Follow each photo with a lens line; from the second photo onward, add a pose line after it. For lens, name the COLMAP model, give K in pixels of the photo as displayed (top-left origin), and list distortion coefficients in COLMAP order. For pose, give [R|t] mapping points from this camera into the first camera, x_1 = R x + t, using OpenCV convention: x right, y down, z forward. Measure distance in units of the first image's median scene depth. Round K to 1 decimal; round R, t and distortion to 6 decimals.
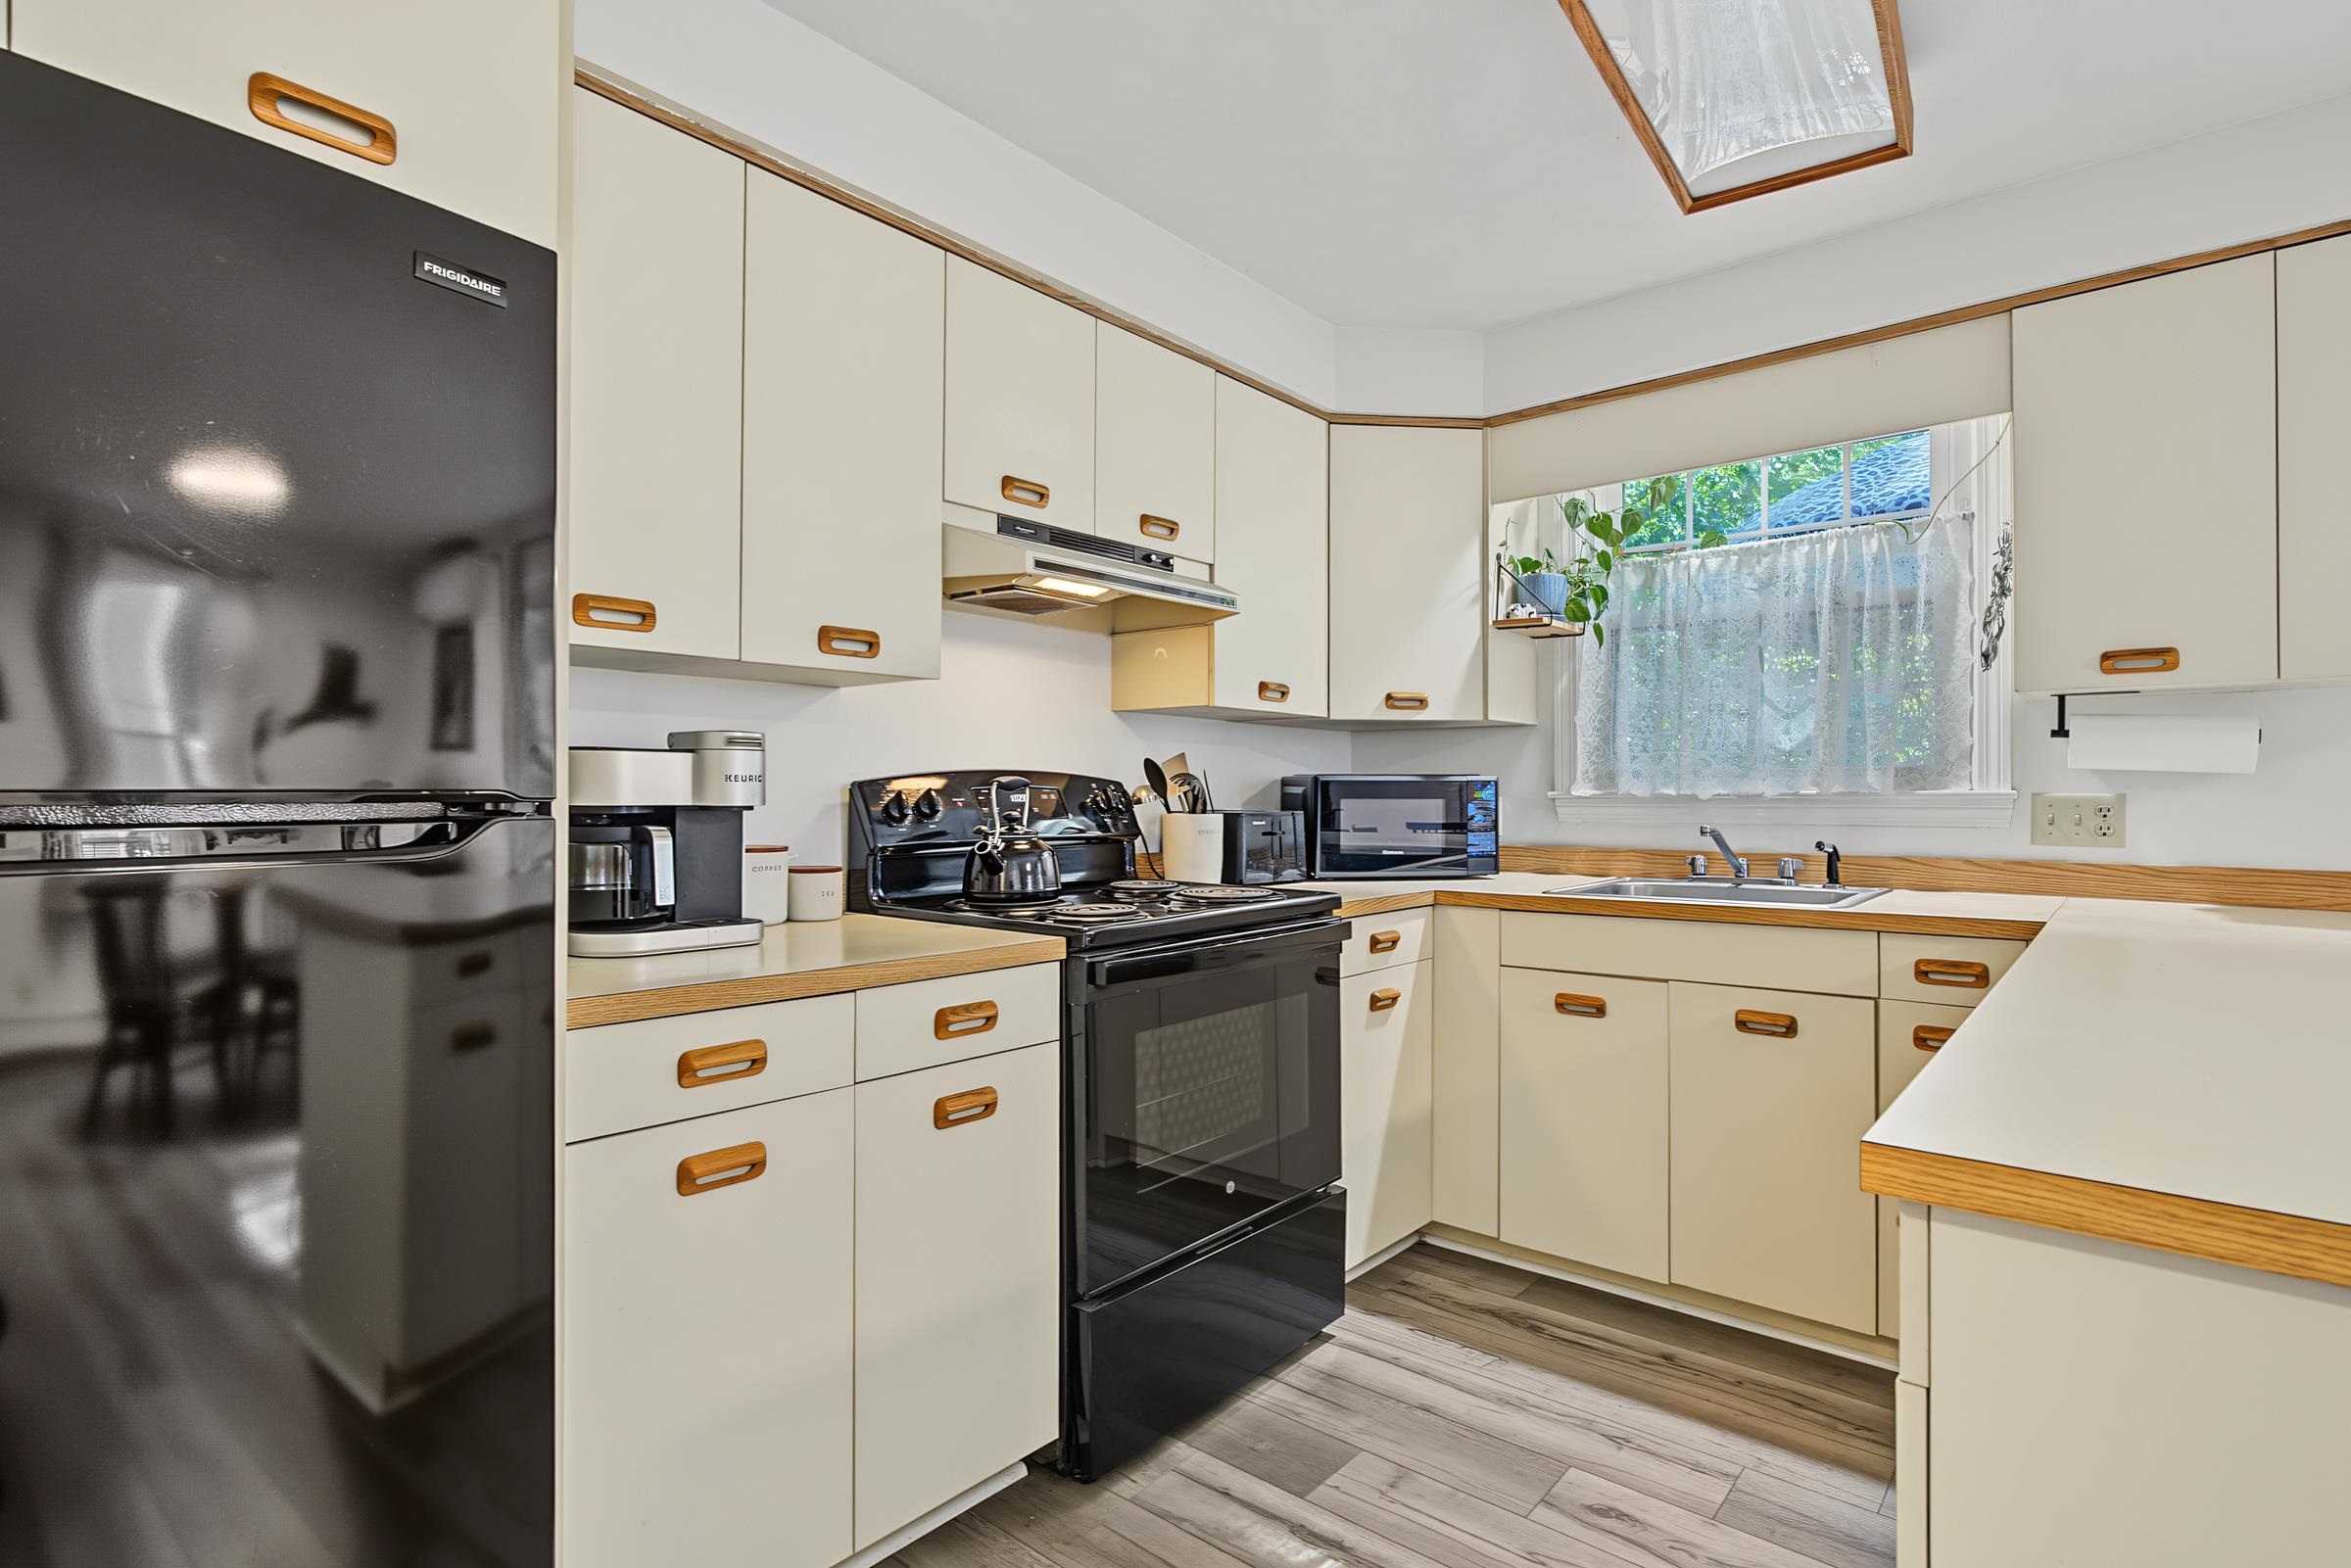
lens RADIAL K [[1156.1, 0, 1175.5], [0, 1156.1, 784.0], [0, 0, 1]] dist [-0.001493, 0.000253]
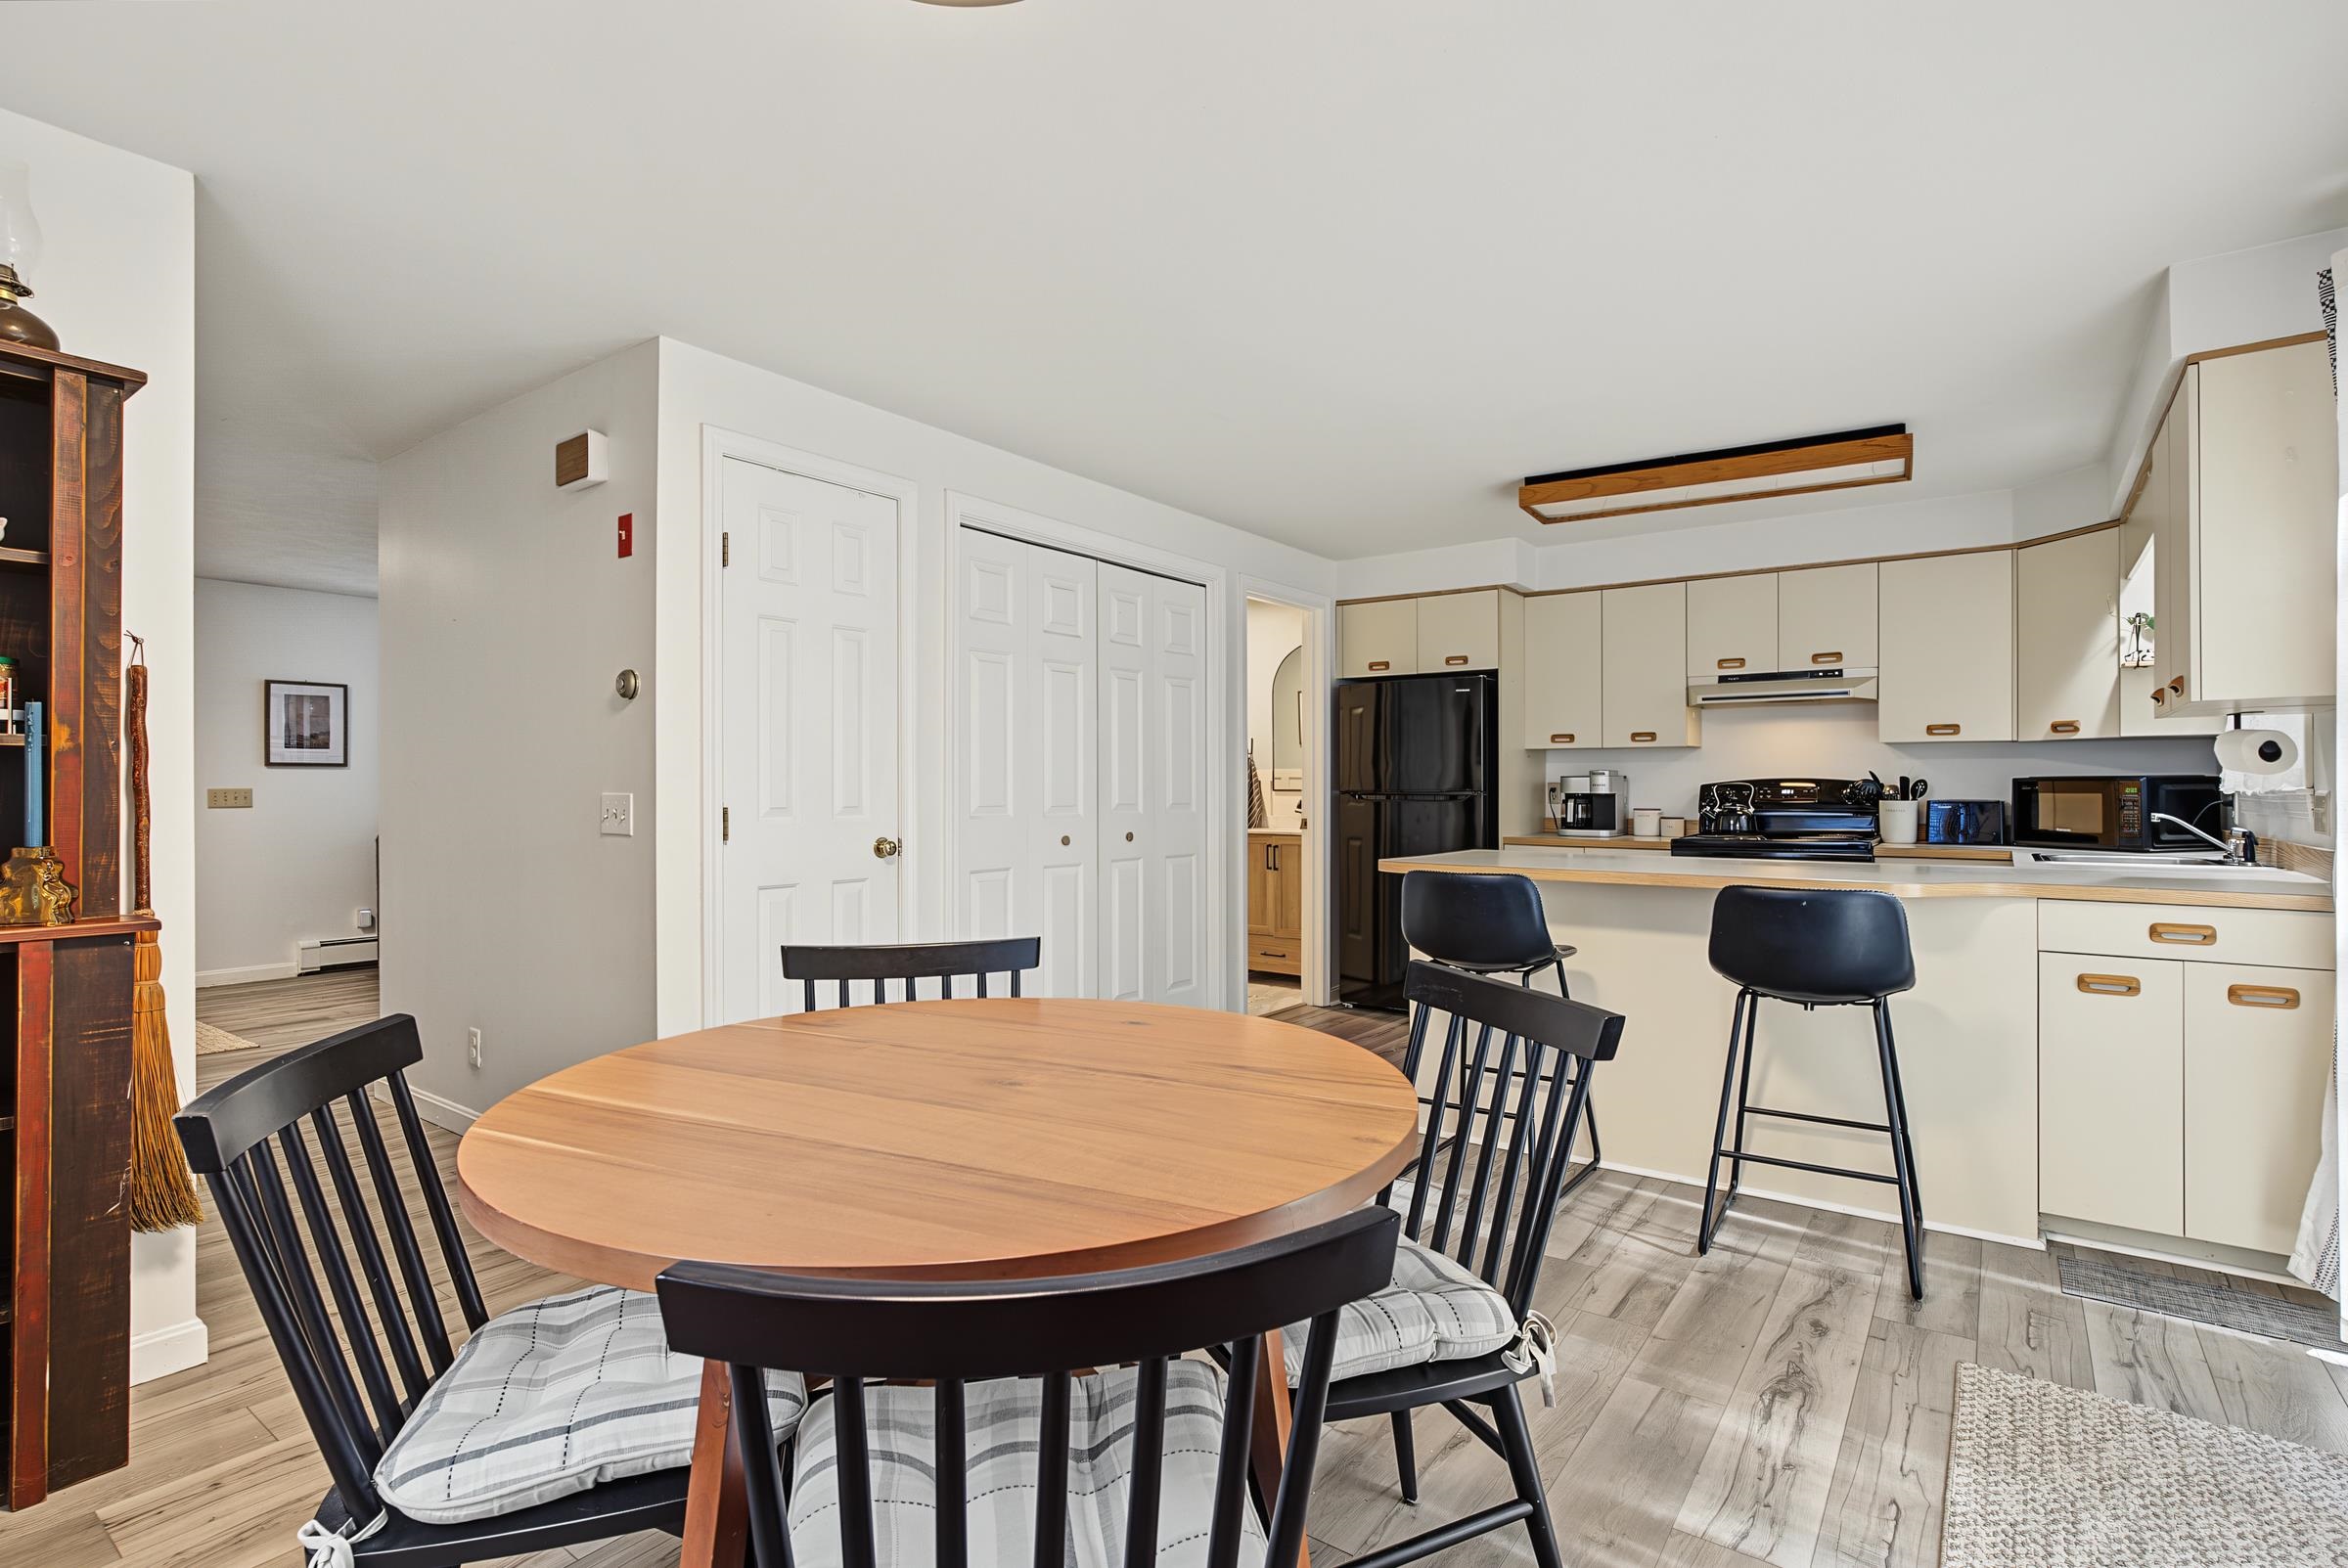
lens RADIAL K [[1104.5, 0, 1174.0], [0, 1104.5, 784.0], [0, 0, 1]] dist [-0.005034, -0.000489]
pose [[0.062351, -0.002805, -0.998050, 1.729886], [0.008694, 0.999960, -0.002267, -0.006861], [0.998016, -0.008536, 0.062373, -0.245921]]
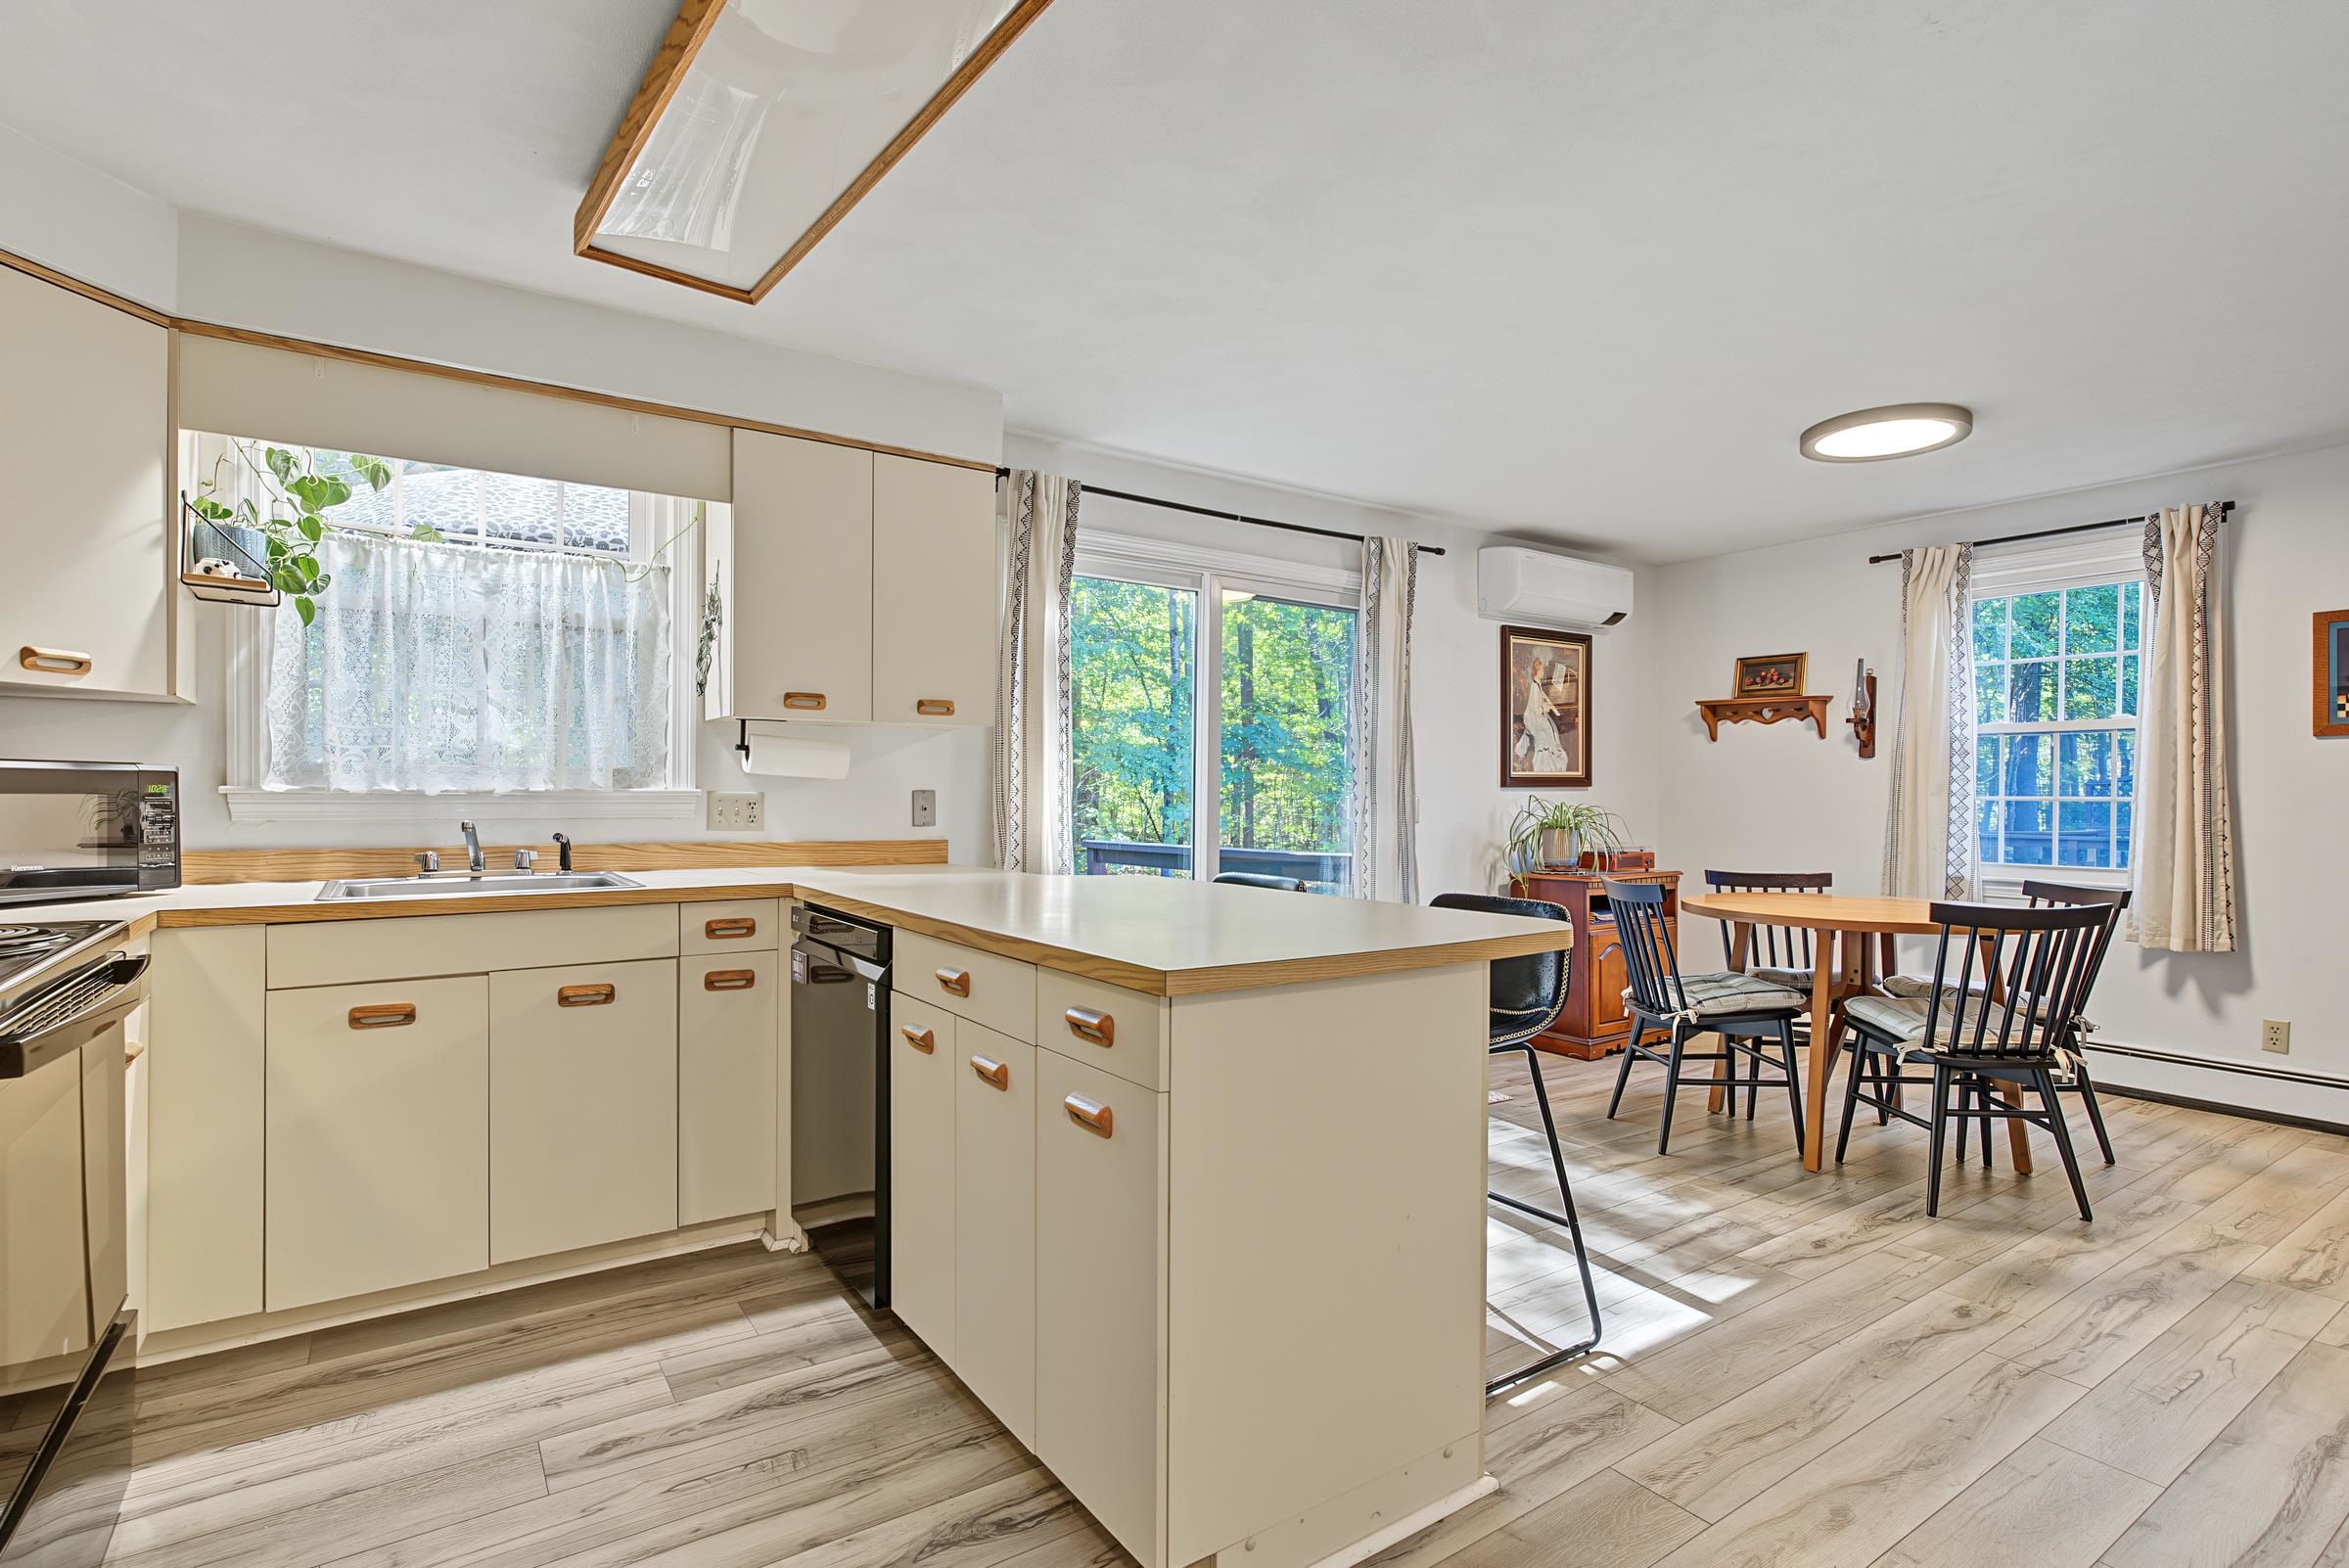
lens RADIAL K [[1141.2, 0, 1182.5], [0, 1141.2, 797.8], [0, 0, 1]] dist [0.000219, 0.000553]
pose [[0.256277, -0.001160, 0.966603, -0.360661], [-0.014382, 0.999884, 0.005013, 0.001238], [-0.966496, -0.015186, 0.256231, 0.137863]]
